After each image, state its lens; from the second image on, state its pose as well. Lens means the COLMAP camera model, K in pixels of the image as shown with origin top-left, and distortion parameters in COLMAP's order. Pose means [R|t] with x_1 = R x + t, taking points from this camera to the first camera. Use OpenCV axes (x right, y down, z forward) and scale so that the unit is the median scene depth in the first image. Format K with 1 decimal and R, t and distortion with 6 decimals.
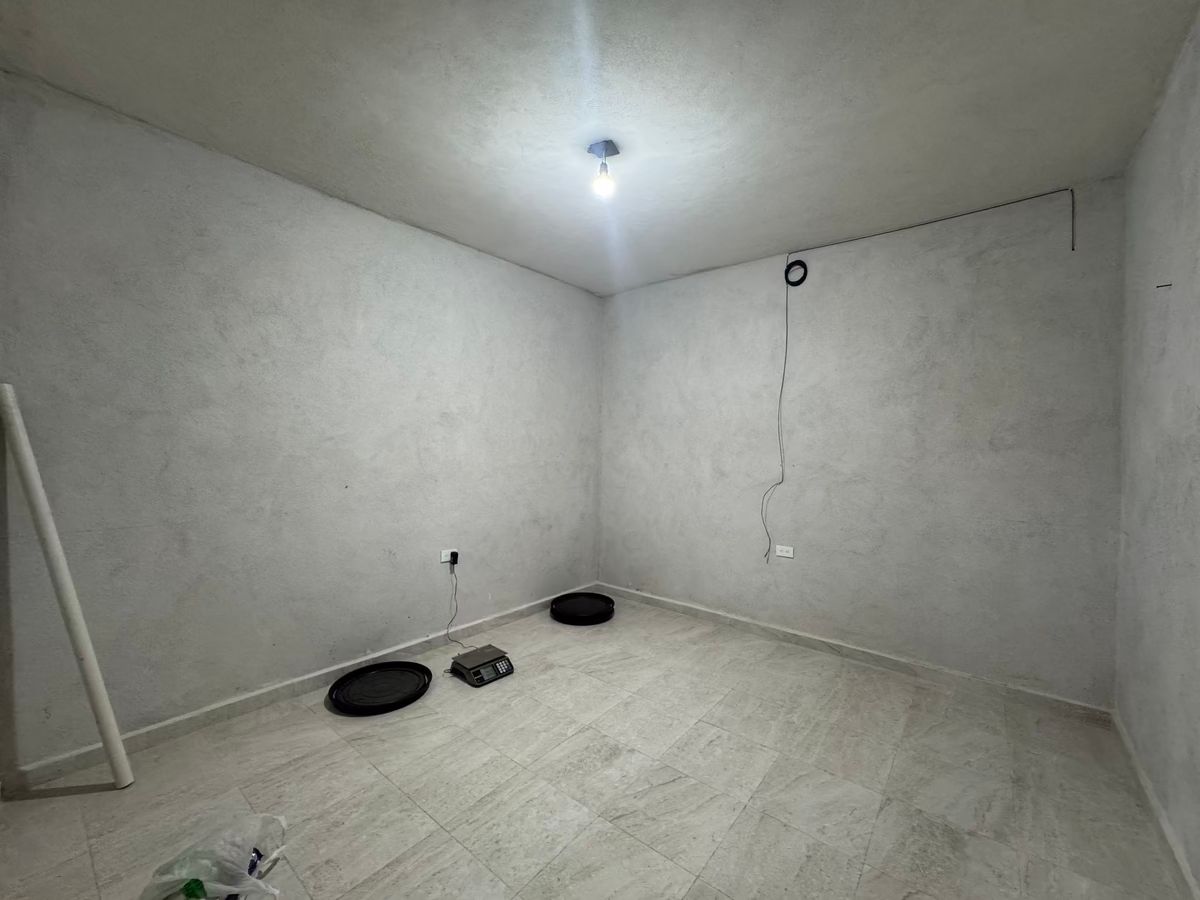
lens RADIAL K [[476.9, 0, 598.4], [0, 476.9, 449.1], [0, 0, 1]] dist [-0.004447, 0.000685]
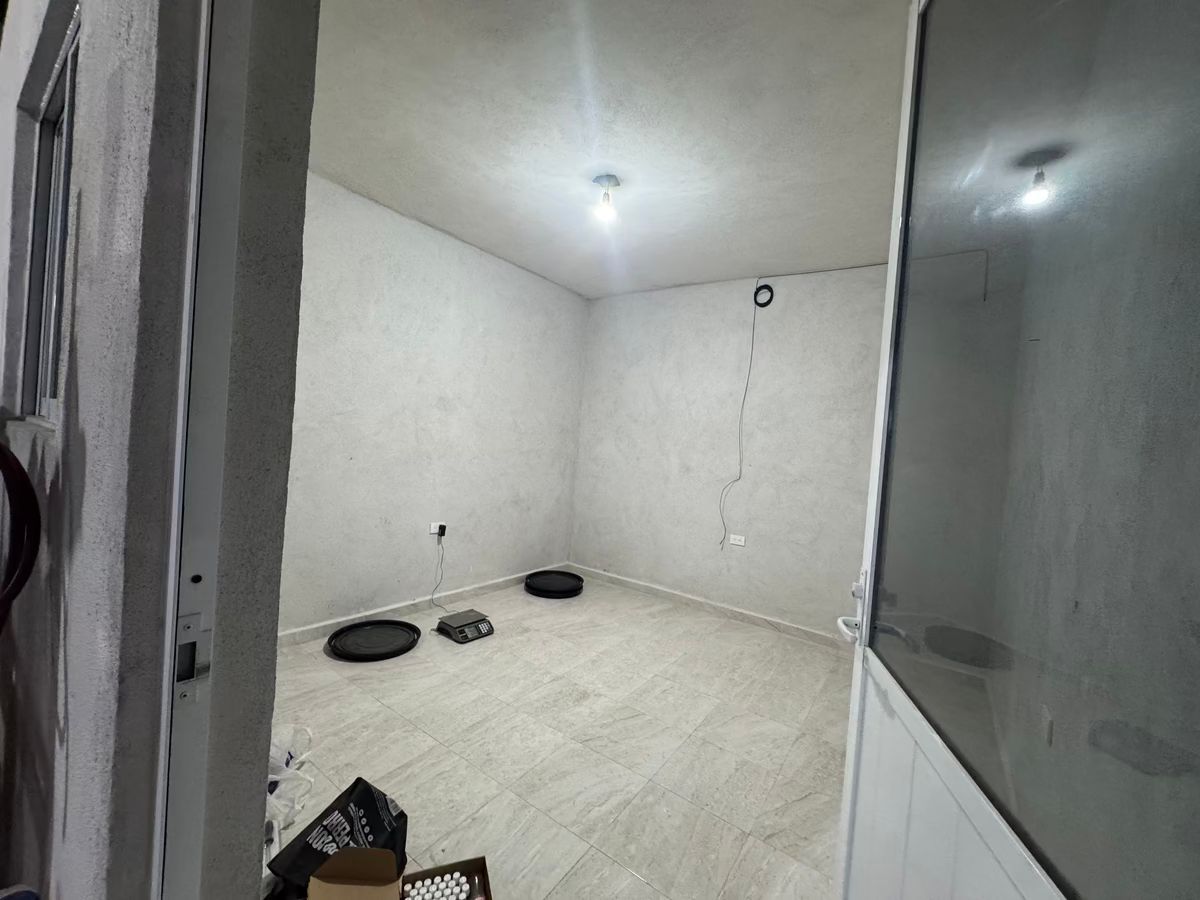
lens RADIAL K [[476.9, 0, 600.5], [0, 476.9, 449.0], [0, 0, 1]] dist [-0.004447, 0.000685]
pose [[0.995235, 0.063405, 0.074073, -0.038516], [-0.064329, 0.997877, 0.010152, 0.008990], [-0.073272, -0.014869, 0.997201, -0.129227]]
